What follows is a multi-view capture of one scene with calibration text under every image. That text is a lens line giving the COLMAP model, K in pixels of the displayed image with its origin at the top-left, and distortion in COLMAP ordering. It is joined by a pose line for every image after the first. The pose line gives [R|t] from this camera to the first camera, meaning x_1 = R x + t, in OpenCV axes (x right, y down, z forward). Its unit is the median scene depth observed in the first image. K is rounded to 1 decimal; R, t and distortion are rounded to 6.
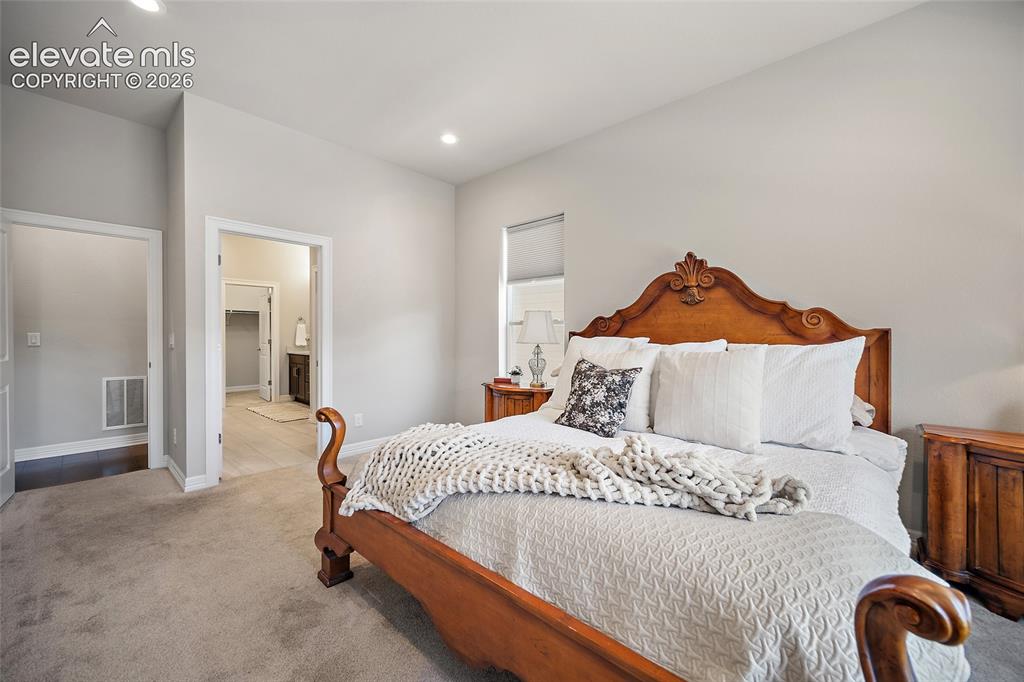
lens RADIAL K [[407.5, 0, 511.8], [0, 407.5, 337.6], [0, 0, 1]] dist [-0.002811, 0.000168]
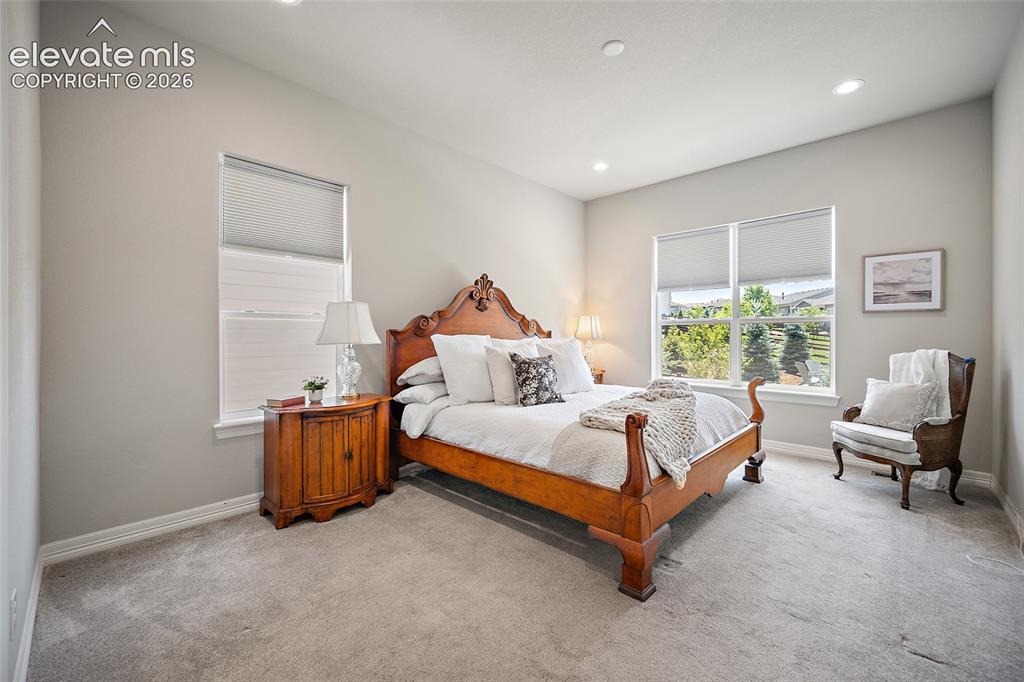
lens RADIAL K [[407.5, 0, 516.4], [0, 407.5, 338.1], [0, 0, 1]] dist [-0.002811, 0.000168]
pose [[0.020411, -0.003973, 0.999784, -0.930180], [0.009653, 0.999946, 0.003777, 0.004843], [-0.999745, 0.009574, 0.020448, 0.856547]]
